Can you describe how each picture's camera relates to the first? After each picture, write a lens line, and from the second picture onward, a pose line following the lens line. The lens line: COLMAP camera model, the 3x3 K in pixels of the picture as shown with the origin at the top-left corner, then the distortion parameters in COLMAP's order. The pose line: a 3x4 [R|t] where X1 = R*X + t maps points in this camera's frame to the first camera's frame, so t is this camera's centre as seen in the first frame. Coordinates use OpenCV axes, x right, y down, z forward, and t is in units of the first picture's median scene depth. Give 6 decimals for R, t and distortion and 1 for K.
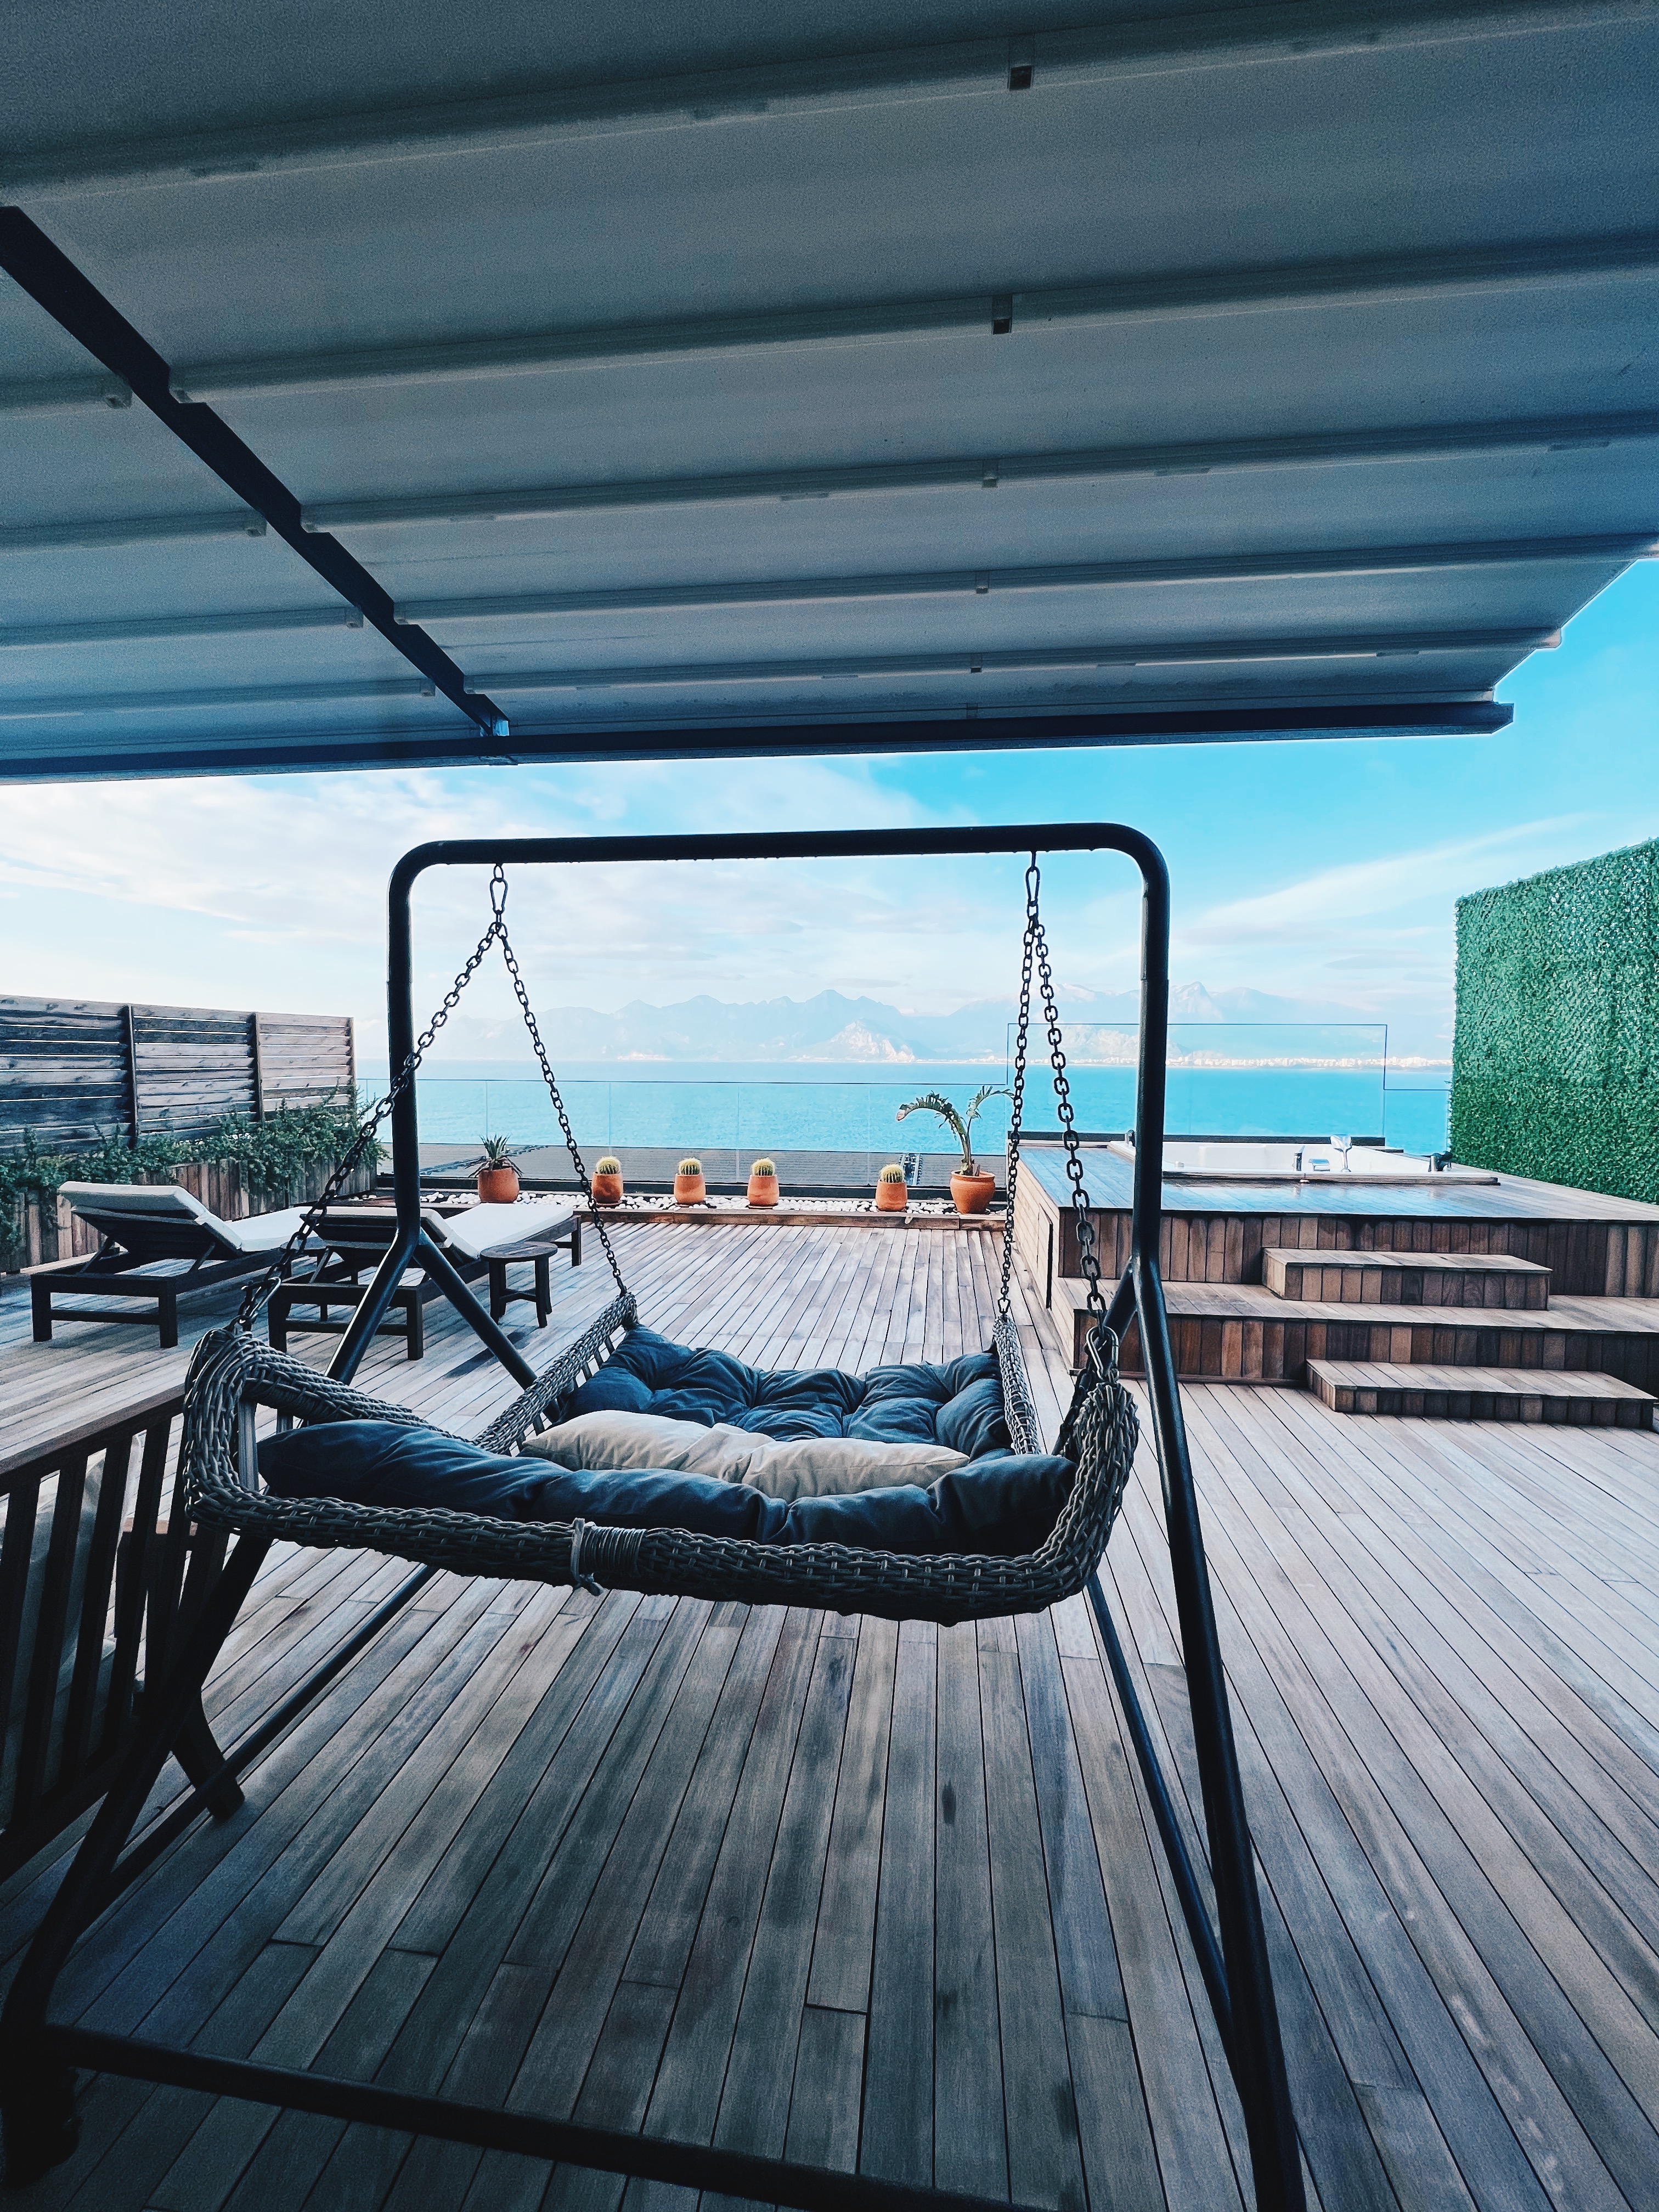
lens RADIAL K [[887.2, 0, 829.5], [0, 887.2, 1106.0], [0, 0, 1]] dist [-0.000337, -0.000239]
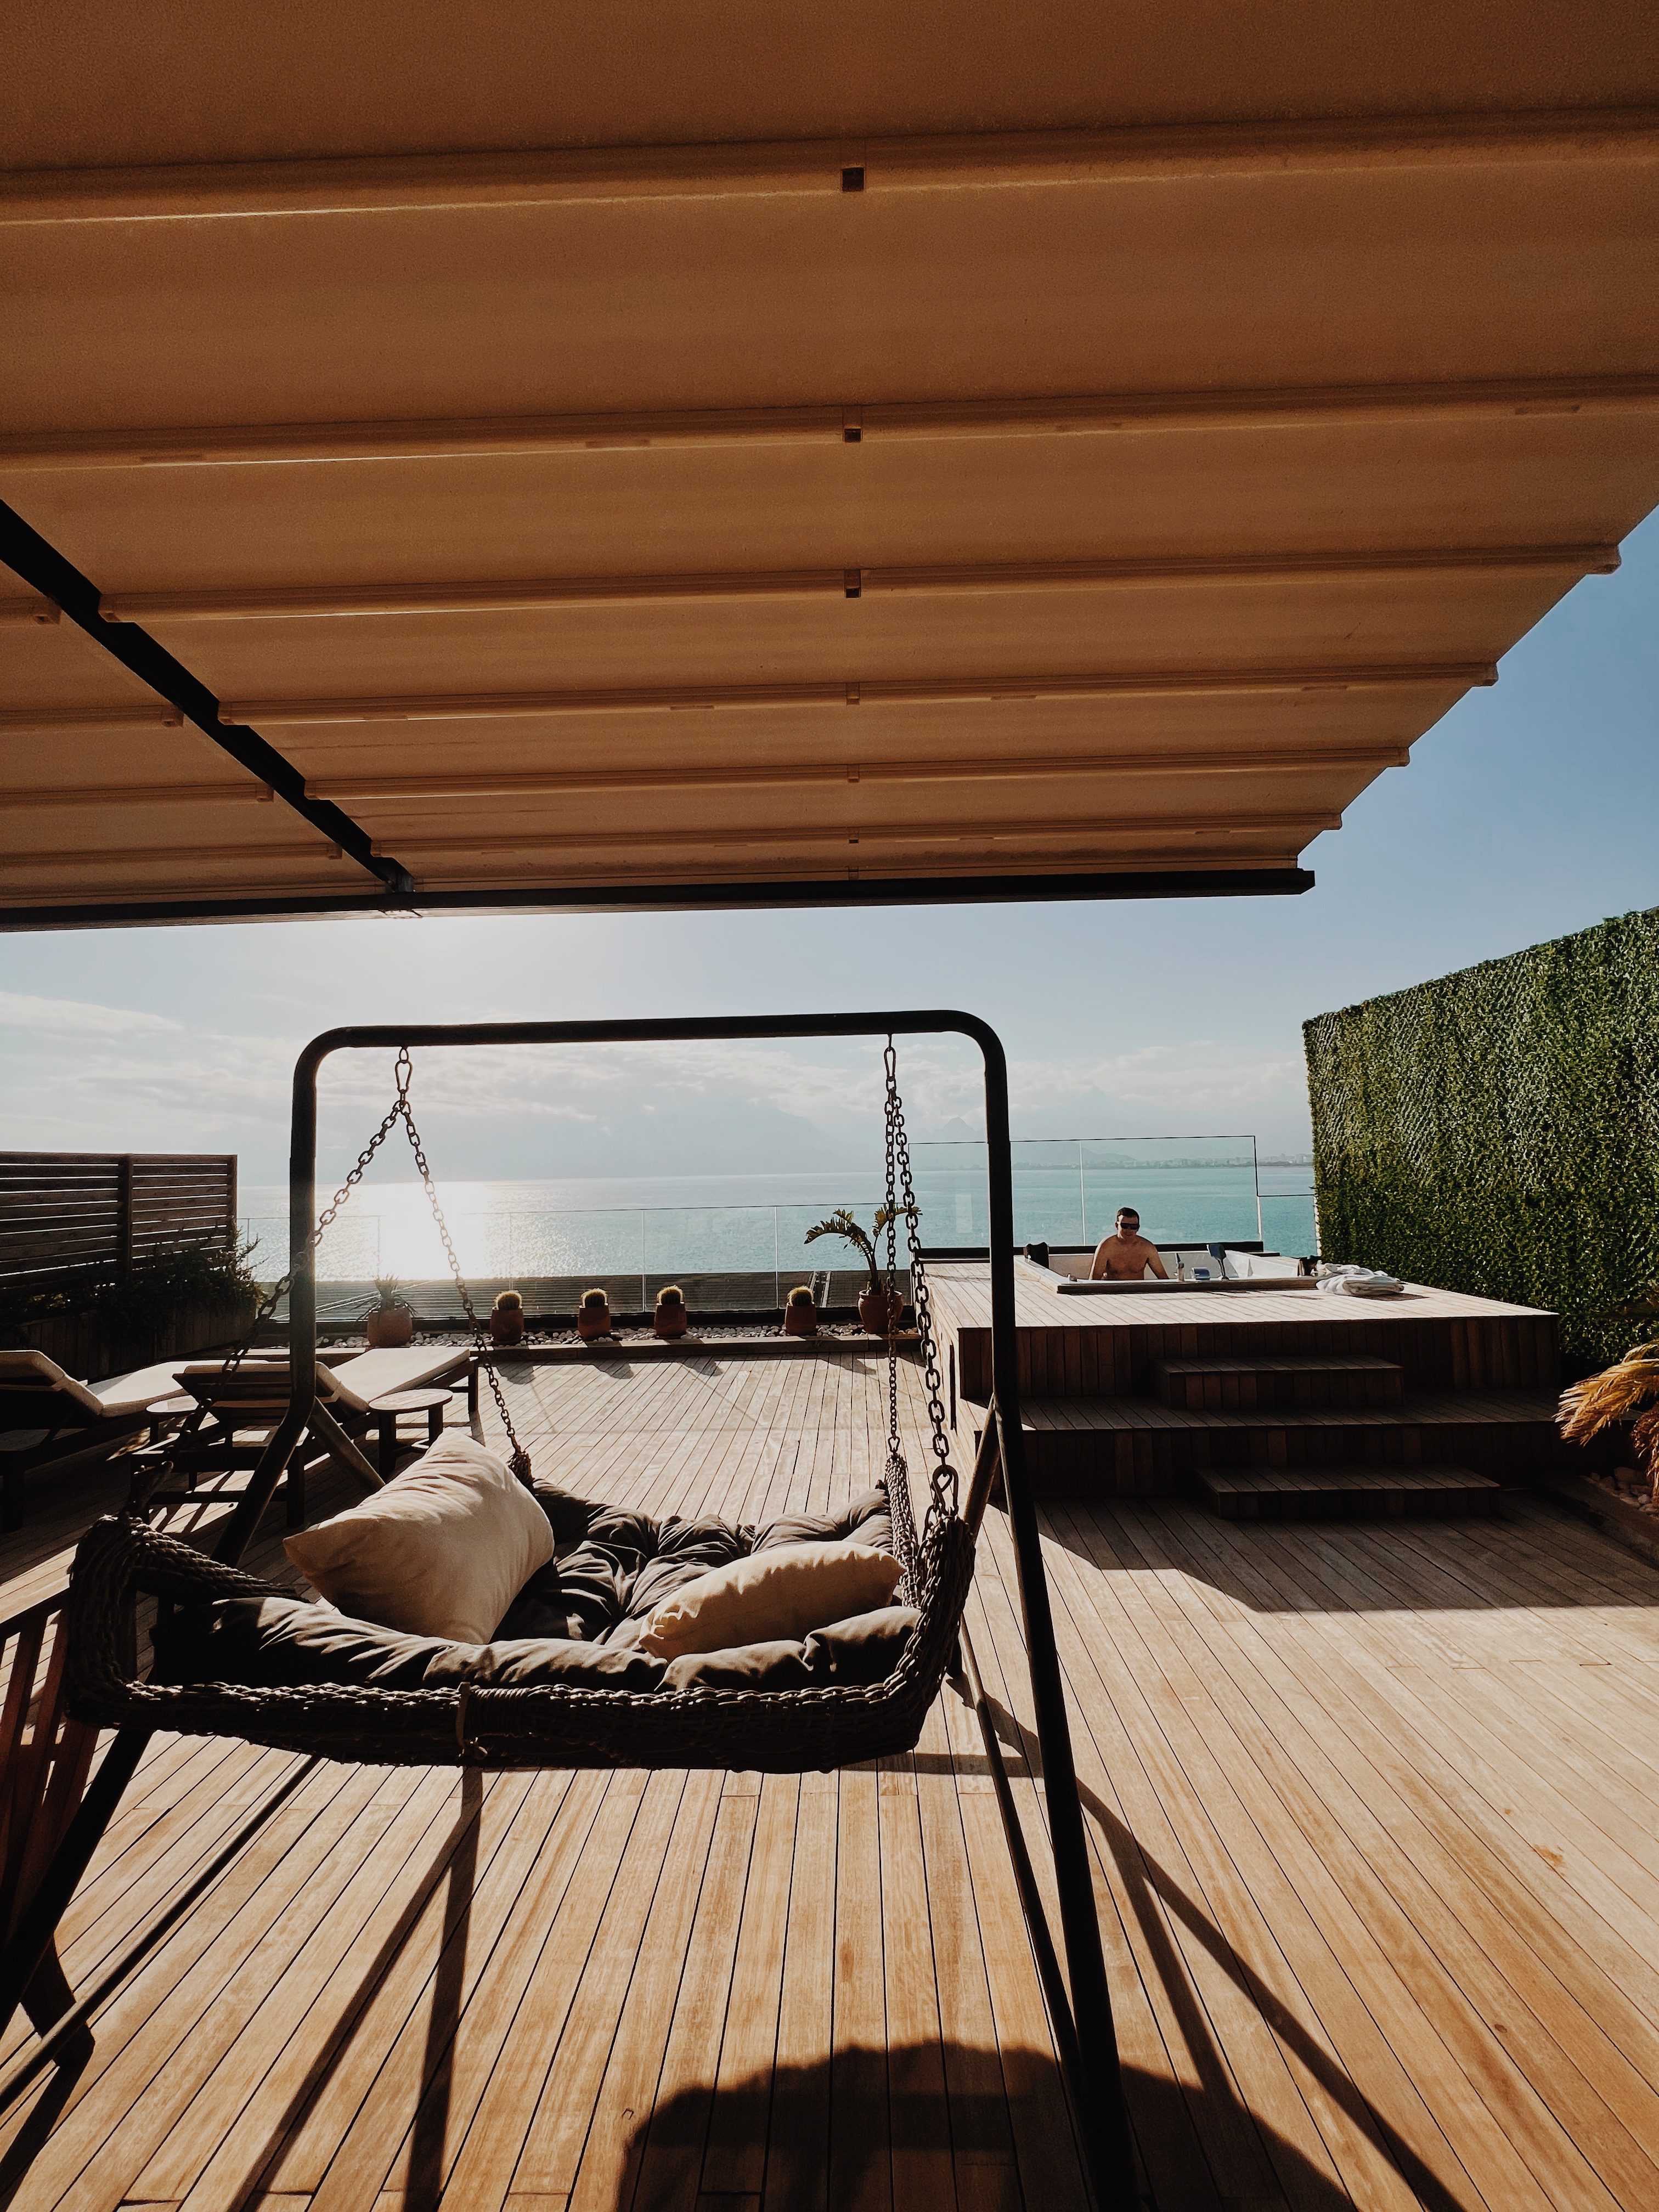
lens RADIAL K [[894.9, 0, 832.7], [0, 894.9, 1104.1], [0, 0, 1]] dist [-0.006726, 0.002478]
pose [[0.994541, -0.021289, 0.102149, 0.029854], [0.034081, 0.991550, -0.125167, -0.044725], [-0.098621, 0.127965, 0.986863, -0.102846]]
